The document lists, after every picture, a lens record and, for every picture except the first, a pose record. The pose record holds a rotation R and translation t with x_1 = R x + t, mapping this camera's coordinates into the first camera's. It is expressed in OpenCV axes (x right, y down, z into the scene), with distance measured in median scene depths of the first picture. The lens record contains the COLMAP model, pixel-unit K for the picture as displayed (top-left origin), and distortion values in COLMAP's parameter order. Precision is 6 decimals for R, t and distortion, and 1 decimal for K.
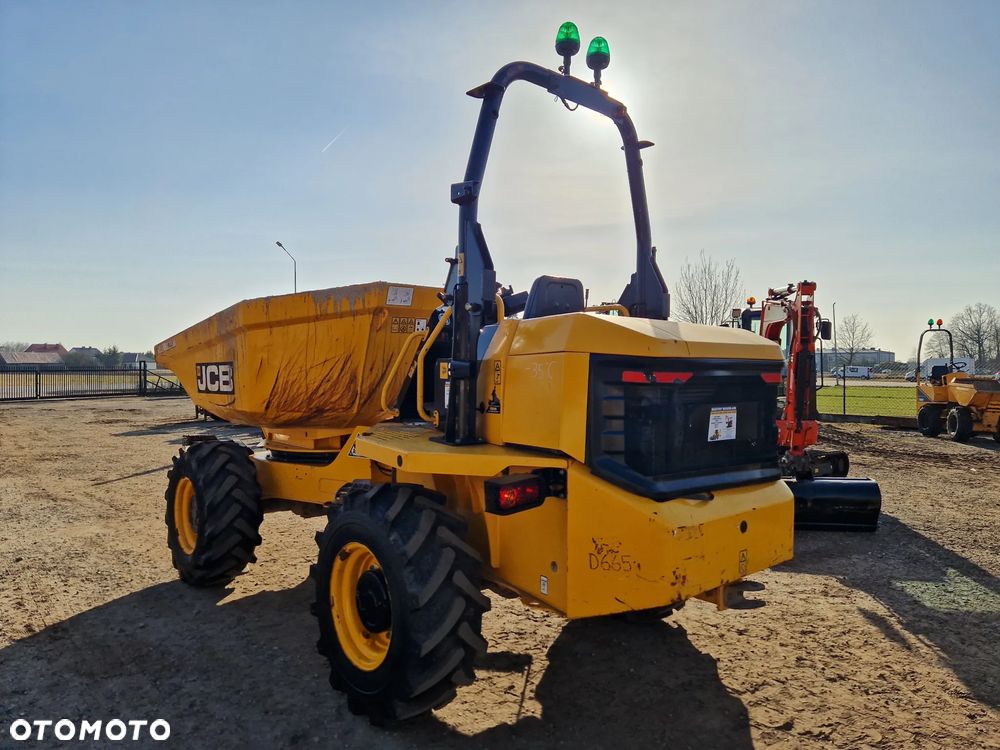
lens RADIAL K [[679.5, 0, 500.0], [0, 679.5, 375.0], [0, 0, 1]] dist [0.072965, -0.044208]
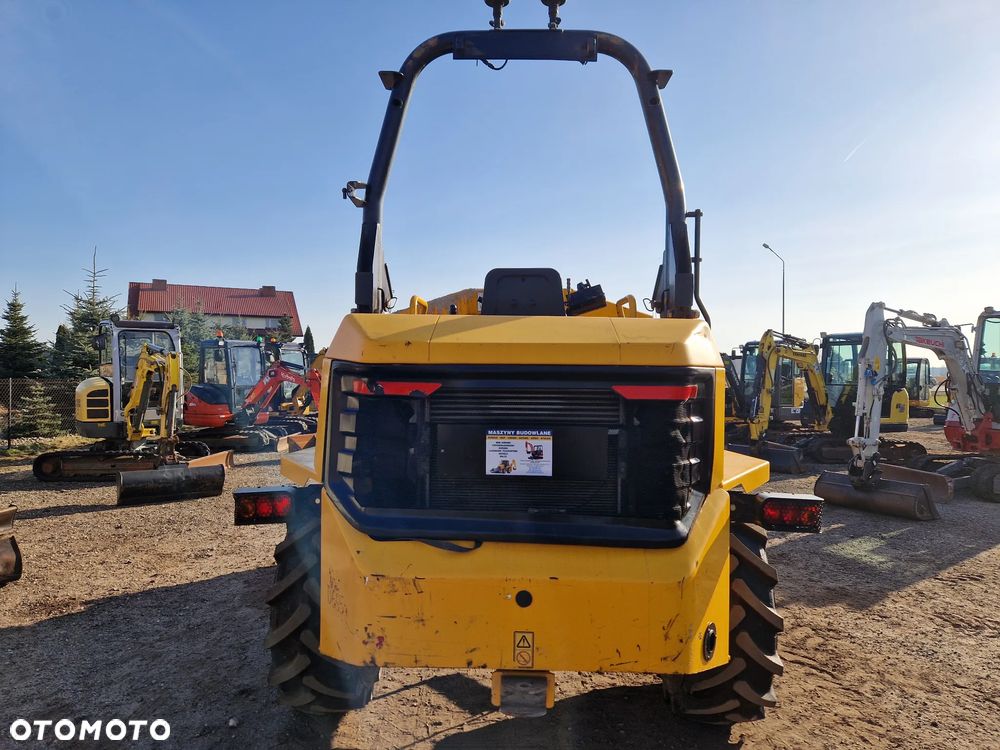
lens RADIAL K [[679.5, 0, 500.0], [0, 679.5, 375.0], [0, 0, 1]] dist [0.072965, -0.044208]
pose [[0.710615, 0.008414, -0.703531, 0.808919], [-0.007974, 0.999961, 0.003904, -0.014866], [0.703536, 0.002836, 0.710654, 0.459080]]
